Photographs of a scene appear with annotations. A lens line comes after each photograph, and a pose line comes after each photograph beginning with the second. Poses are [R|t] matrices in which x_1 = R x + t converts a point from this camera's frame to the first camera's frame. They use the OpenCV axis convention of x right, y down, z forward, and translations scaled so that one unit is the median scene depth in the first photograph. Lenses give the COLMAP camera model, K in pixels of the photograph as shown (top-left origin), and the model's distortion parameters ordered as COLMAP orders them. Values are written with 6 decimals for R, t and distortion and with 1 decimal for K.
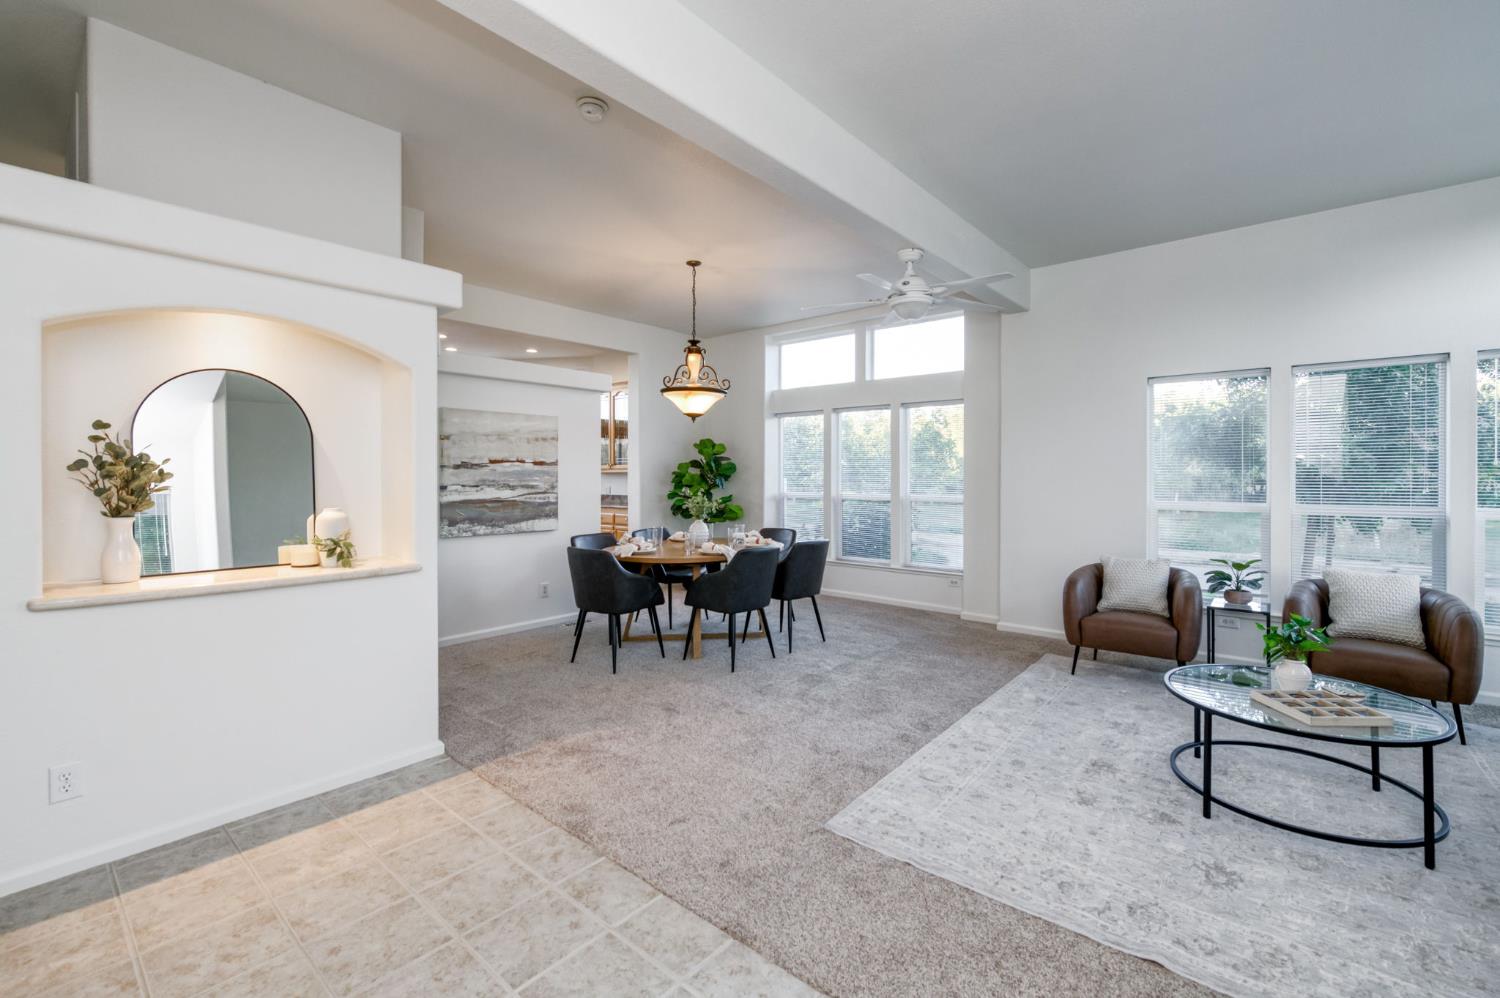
lens RADIAL K [[623.0, 0, 754.5], [0, 623.0, 482.8], [0, 0, 1]] dist [-0.001223, -0.000595]
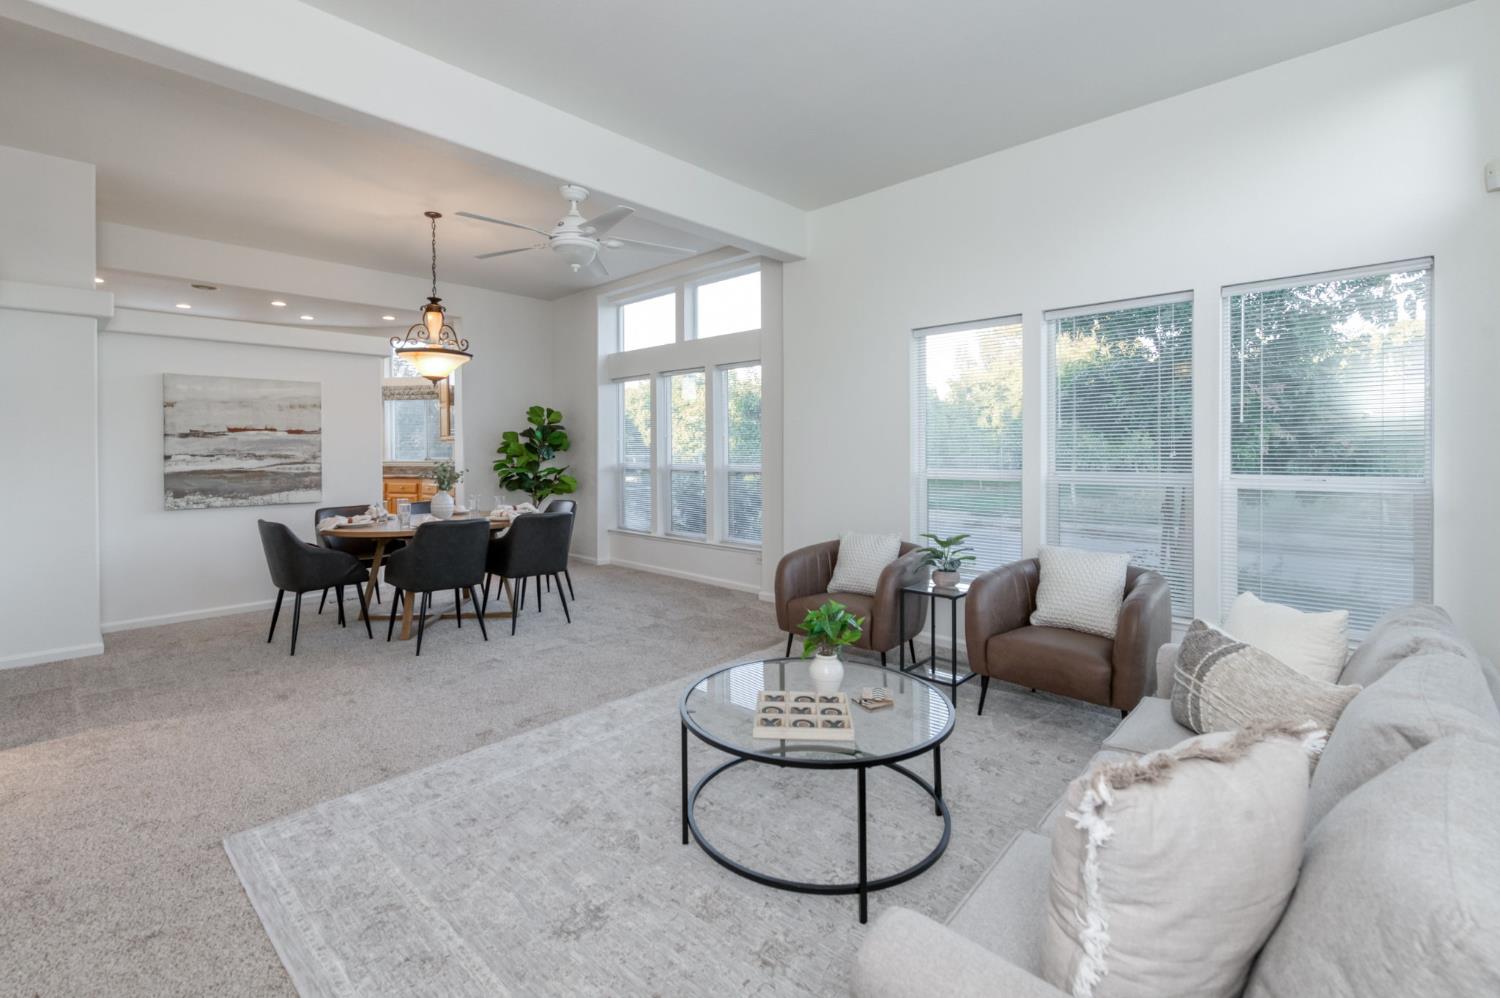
lens RADIAL K [[641.8, 0, 724.9], [0, 641.8, 459.0], [0, 0, 1]] dist [0.000493, -0.000410]
pose [[0.998062, -0.004329, -0.062073, 0.389836], [0.004543, 0.999984, 0.003321, 0.010419], [0.062057, -0.003597, 0.998066, 0.069529]]
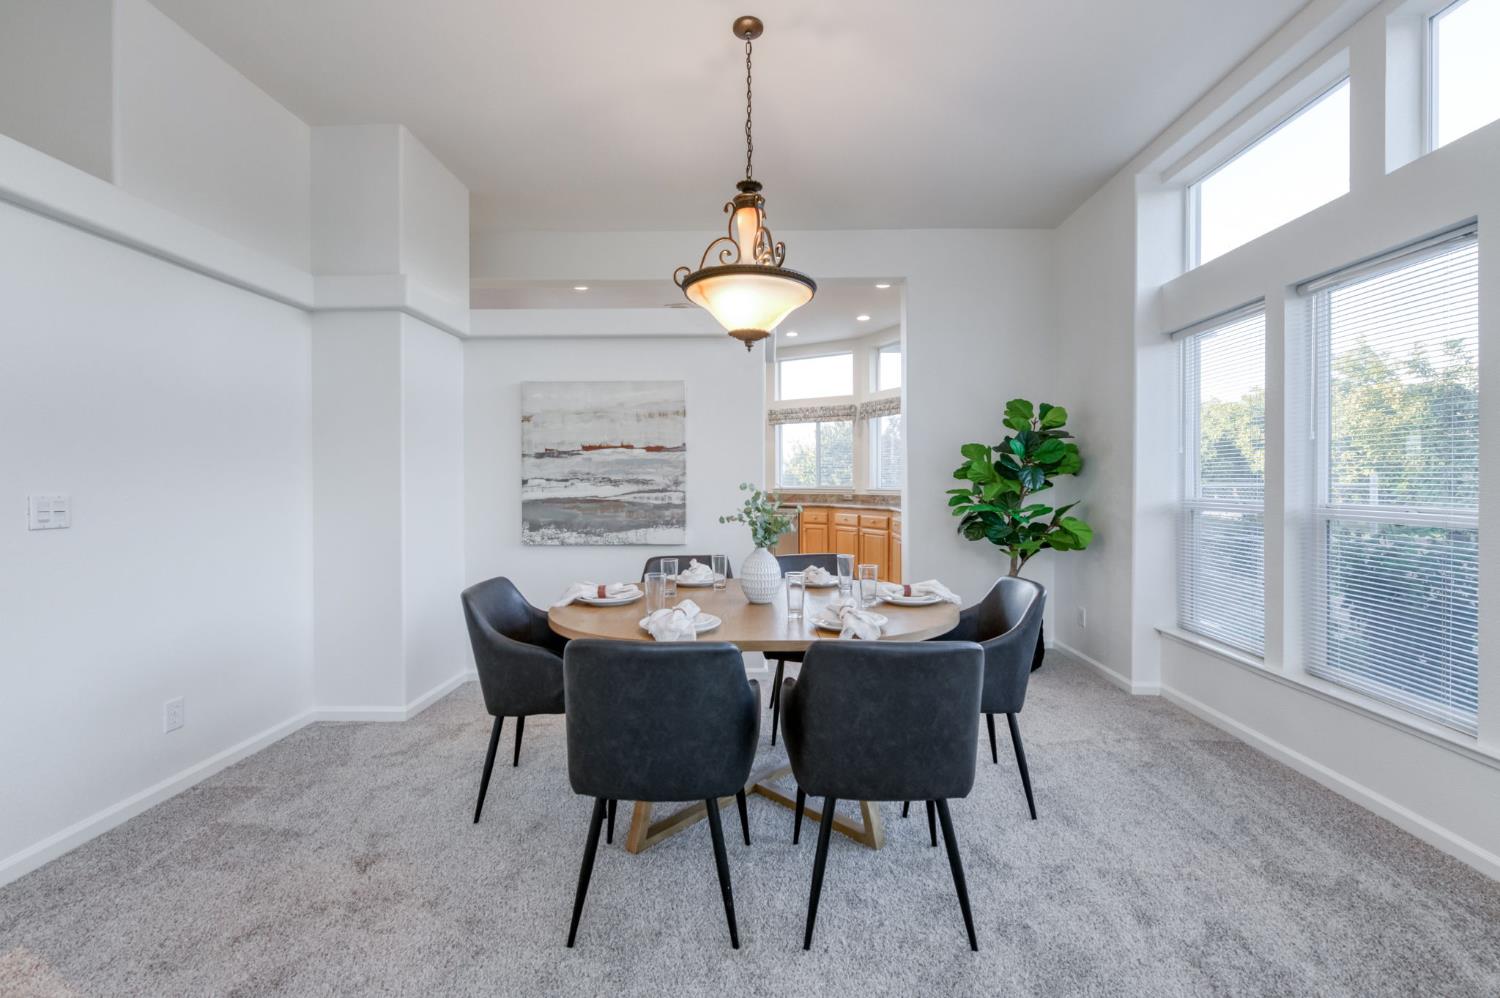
lens RADIAL K [[605.5, 0, 770.0], [0, 605.5, 492.0], [0, 0, 1]] dist [0.002749, 0.000134]
pose [[0.653508, 0.005986, -0.756896, 0.276979], [-0.003691, 0.999982, 0.004722, 0.014894], [0.756910, -0.000292, 0.653519, 0.689974]]
